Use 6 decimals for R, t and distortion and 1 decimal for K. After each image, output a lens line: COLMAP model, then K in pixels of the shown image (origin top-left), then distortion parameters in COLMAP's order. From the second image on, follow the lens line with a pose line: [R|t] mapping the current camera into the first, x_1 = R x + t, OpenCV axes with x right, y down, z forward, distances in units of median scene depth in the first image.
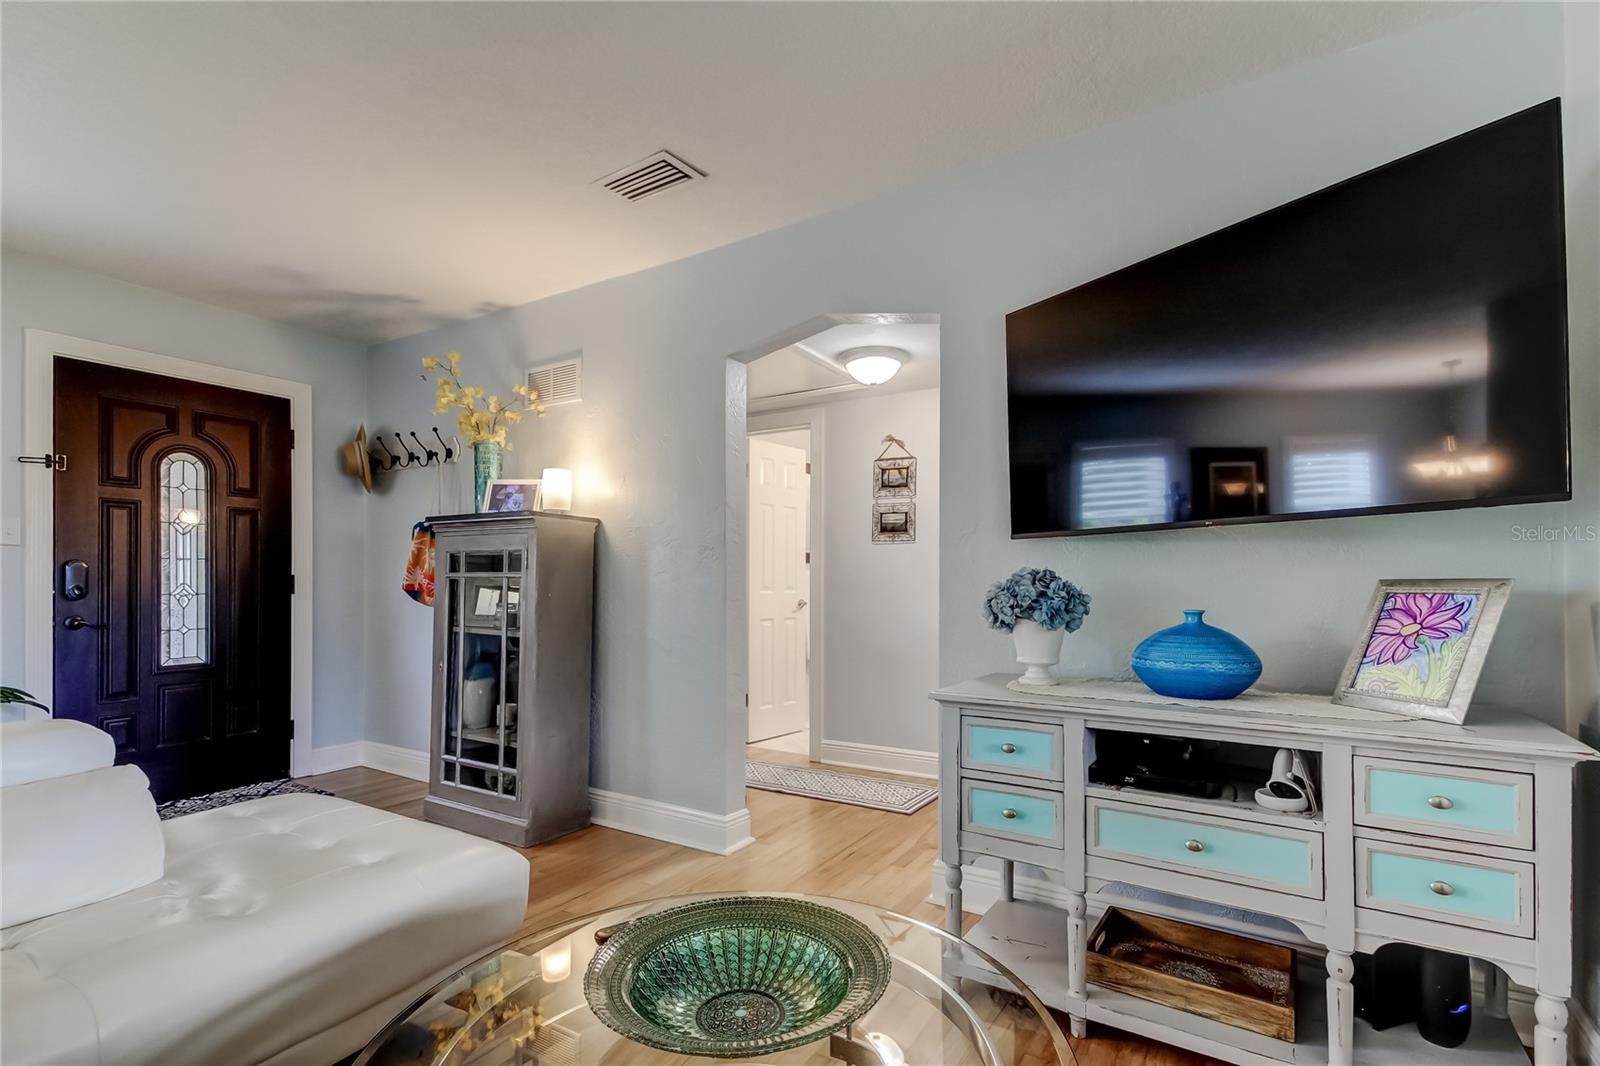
lens RADIAL K [[744.0, 0, 840.7], [0, 744.0, 573.1], [0, 0, 1]] dist [0.026107, -0.007420]
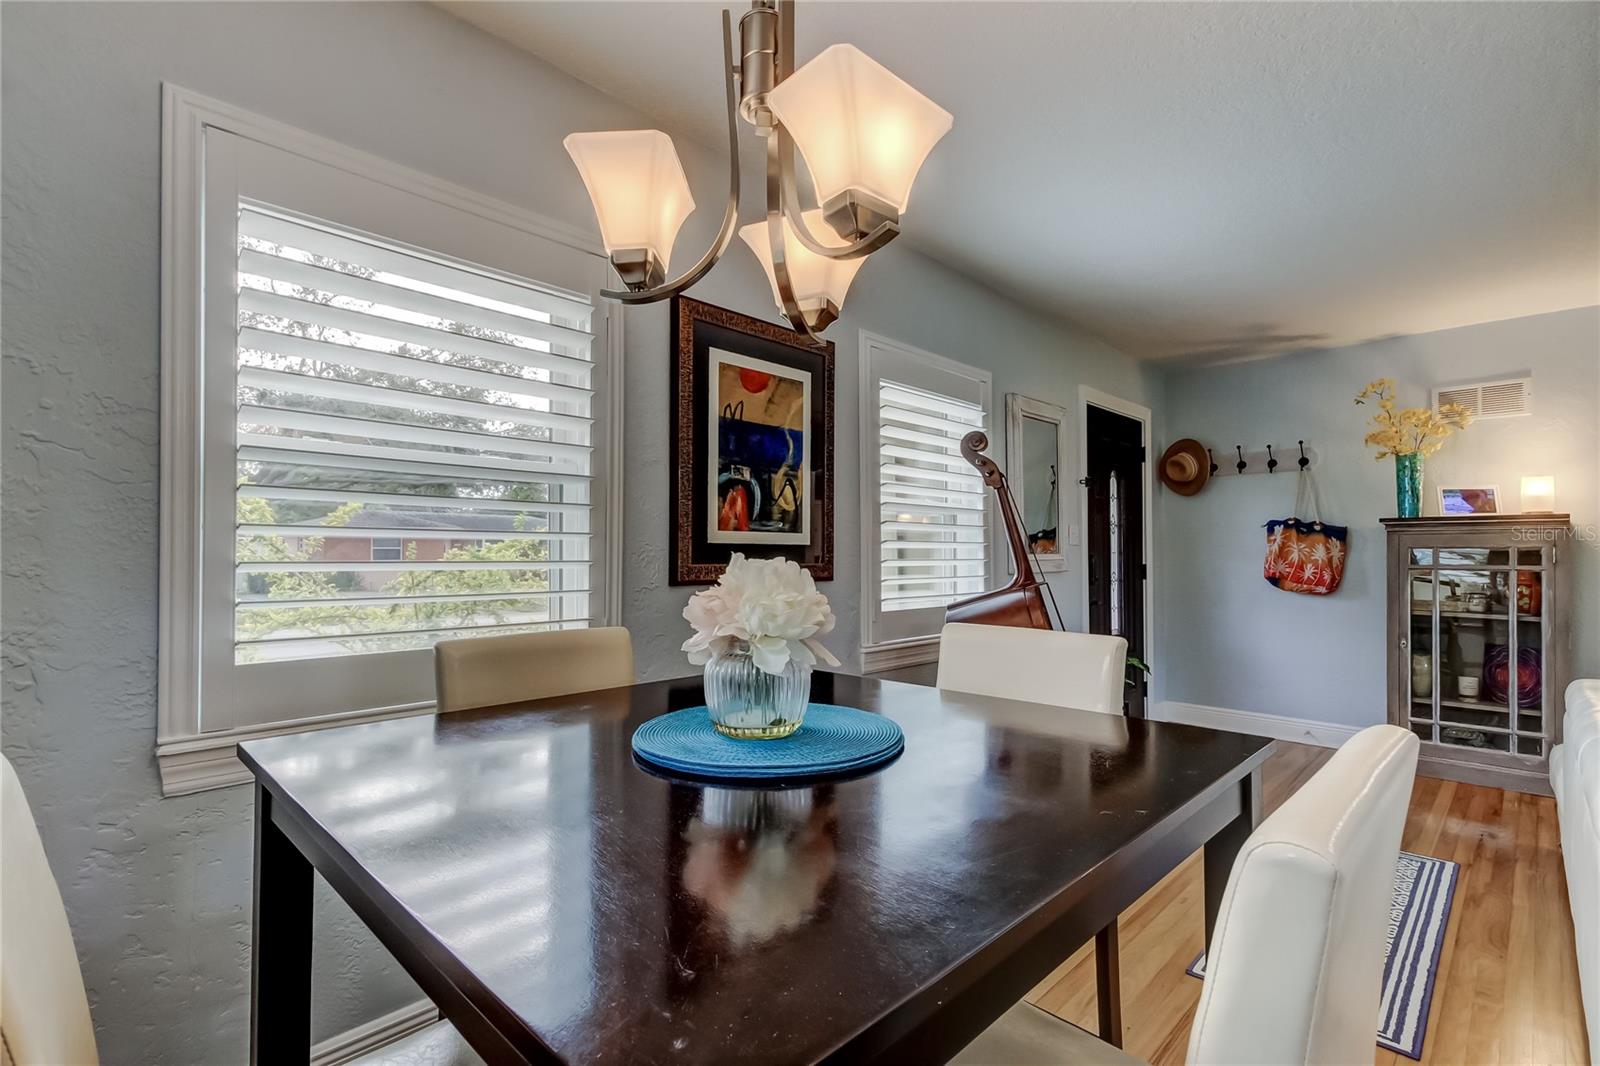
lens RADIAL K [[744.0, 0, 799.8], [0, 744.0, 547.2], [0, 0, 1]] dist [0.026107, -0.007420]
pose [[0.974135, -0.003848, -0.225936, -1.170305], [0.003234, 0.999990, -0.003085, -0.027464], [0.225946, 0.002275, 0.974137, -0.381816]]
